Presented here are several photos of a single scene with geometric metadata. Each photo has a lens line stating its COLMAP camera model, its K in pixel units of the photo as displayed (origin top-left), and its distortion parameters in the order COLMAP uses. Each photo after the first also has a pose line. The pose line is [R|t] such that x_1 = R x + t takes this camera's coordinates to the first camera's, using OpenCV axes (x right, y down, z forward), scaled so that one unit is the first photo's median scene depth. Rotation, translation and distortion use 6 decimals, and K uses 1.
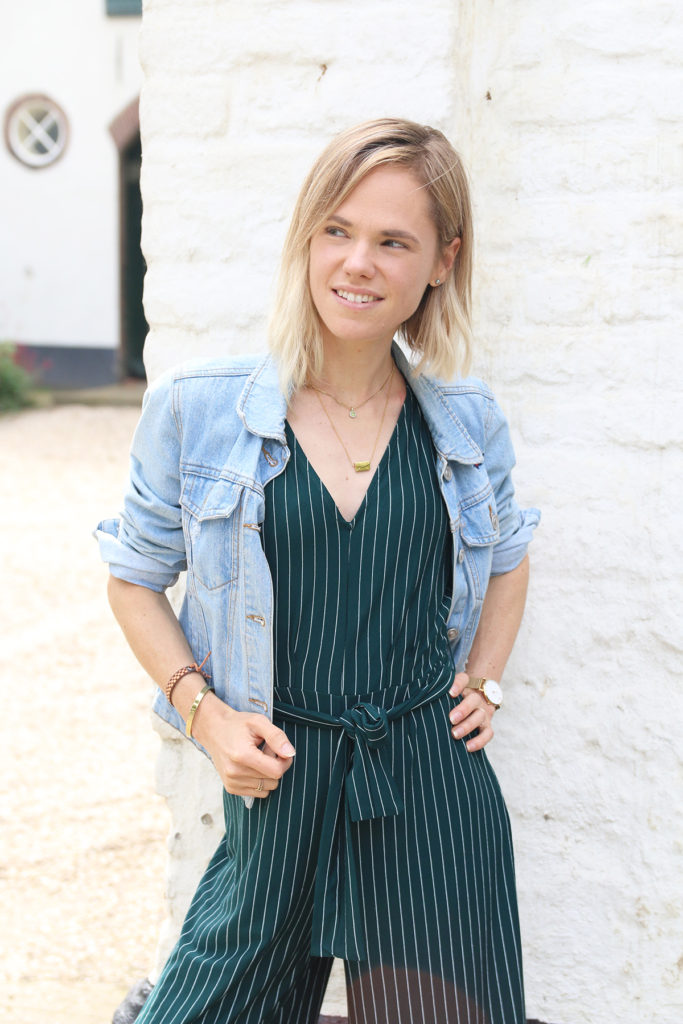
lens RADIAL K [[2176.6, 0, 348.3], [0, 2176.6, 515.1], [0, 0, 1]] dist [0.203897, 0.000000]
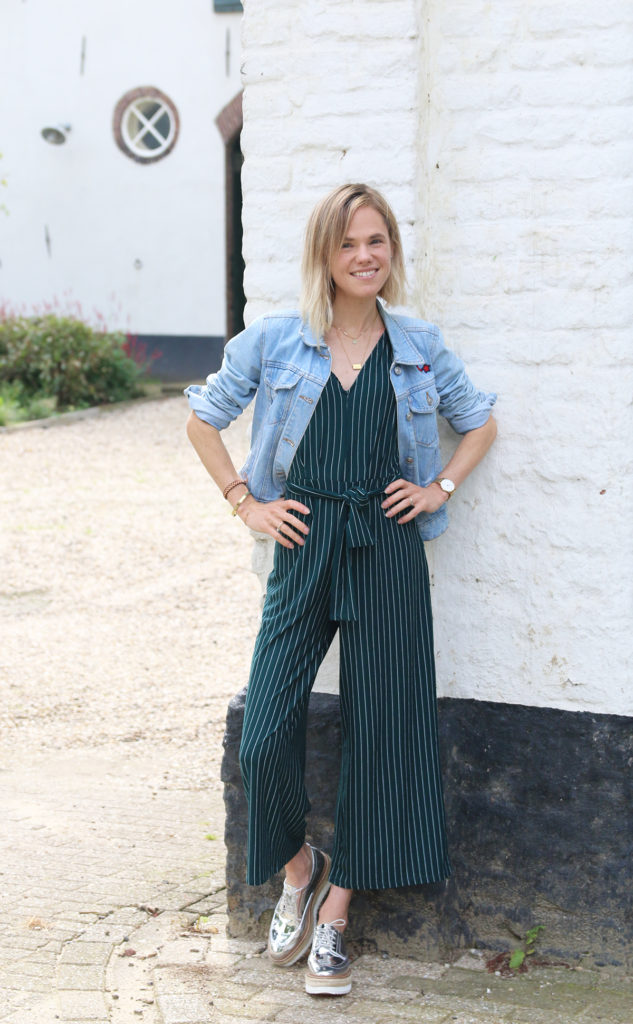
lens RADIAL K [[2532.2, 0, 260.6], [0, 2532.2, 461.4], [0, 0, 1]] dist [0.261266, 0.000000]
pose [[0.995804, -0.007019, -0.091245, 0.105708], [0.004224, 0.999517, -0.030781, 0.107378], [0.091417, 0.030267, 0.995353, -1.028612]]
